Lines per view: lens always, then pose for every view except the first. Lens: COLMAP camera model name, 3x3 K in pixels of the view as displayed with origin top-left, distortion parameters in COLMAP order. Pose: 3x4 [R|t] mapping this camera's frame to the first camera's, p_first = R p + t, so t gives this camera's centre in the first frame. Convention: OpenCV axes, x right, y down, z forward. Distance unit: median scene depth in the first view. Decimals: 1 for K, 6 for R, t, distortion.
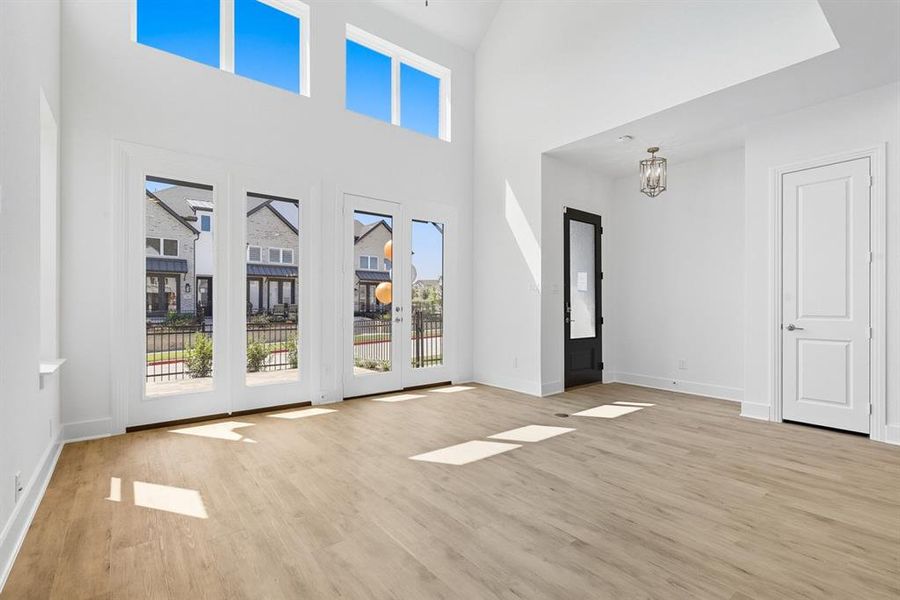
lens RADIAL K [[411.5, 0, 446.8], [0, 411.5, 305.6], [0, 0, 1]] dist [-0.000521, 0.001241]
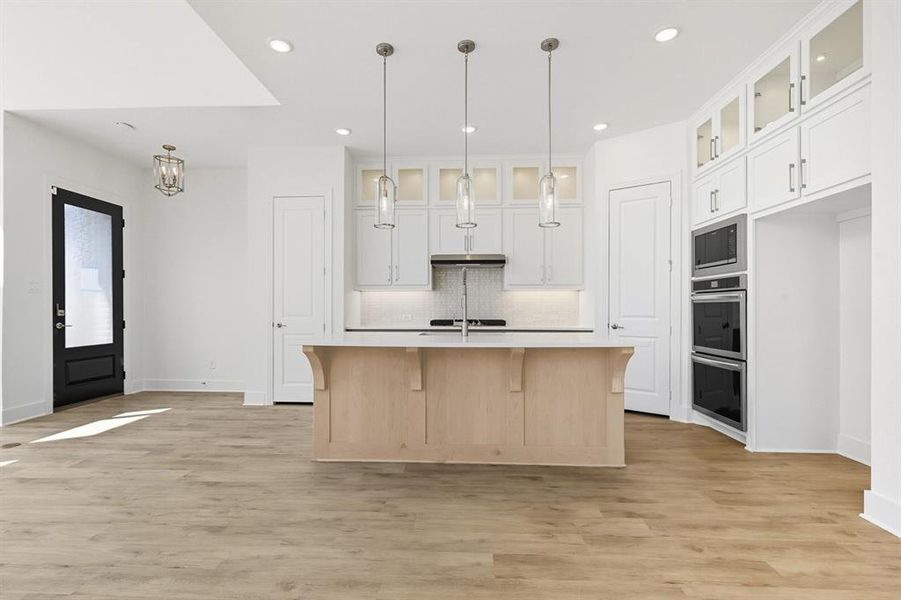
lens RADIAL K [[411.9, 0, 451.7], [0, 411.9, 306.8], [0, 0, 1]] dist [-0.000521, 0.001241]
pose [[0.657626, -0.001557, 0.753343, 0.255975], [0.001474, 0.999999, 0.000780, -0.001475], [-0.753343, 0.000598, 0.657627, -0.179704]]
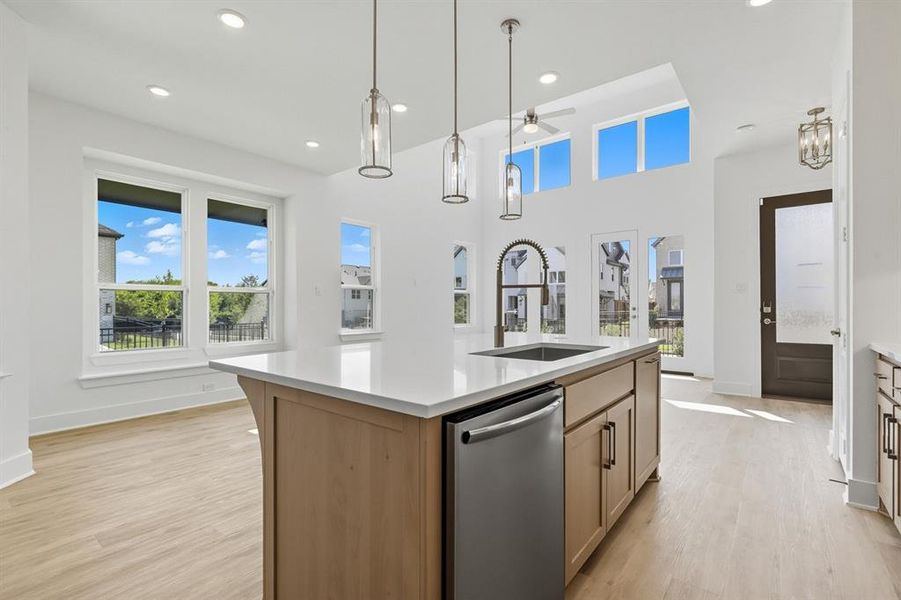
lens RADIAL K [[411.9, 0, 452.5], [0, 411.9, 306.1], [0, 0, 1]] dist [-0.000521, 0.001241]
pose [[0.219428, -0.002042, -0.975627, 1.403749], [0.004091, 0.999991, -0.001173, 0.000242], [0.975620, -0.003733, 0.219434, 0.160803]]
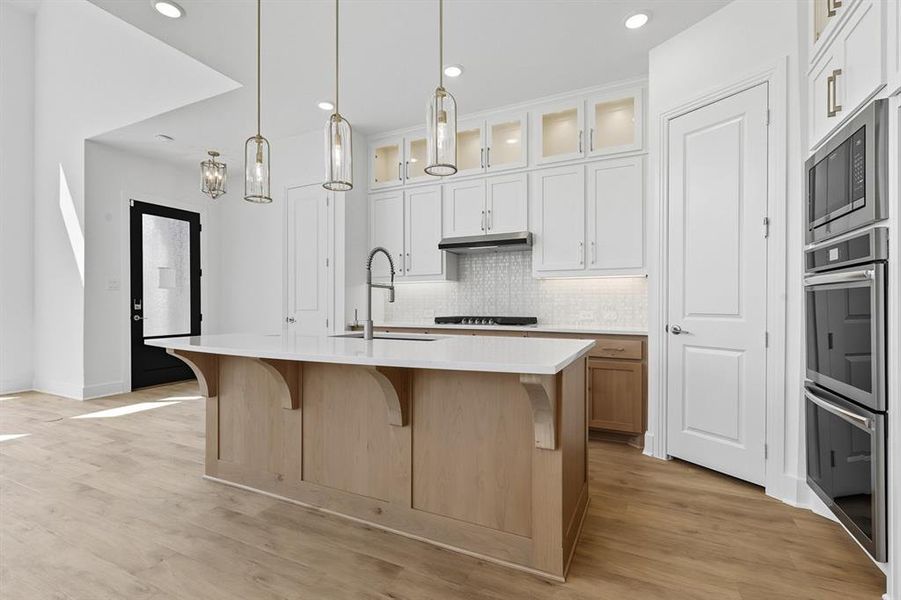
lens RADIAL K [[411.9, 0, 451.2], [0, 411.9, 301.9], [0, 0, 1]] dist [-0.000521, 0.001241]
pose [[0.902026, -0.003516, 0.431668, 0.735960], [0.004212, 0.999991, -0.000658, 0.003002], [-0.431662, 0.002412, 0.902032, -0.256125]]
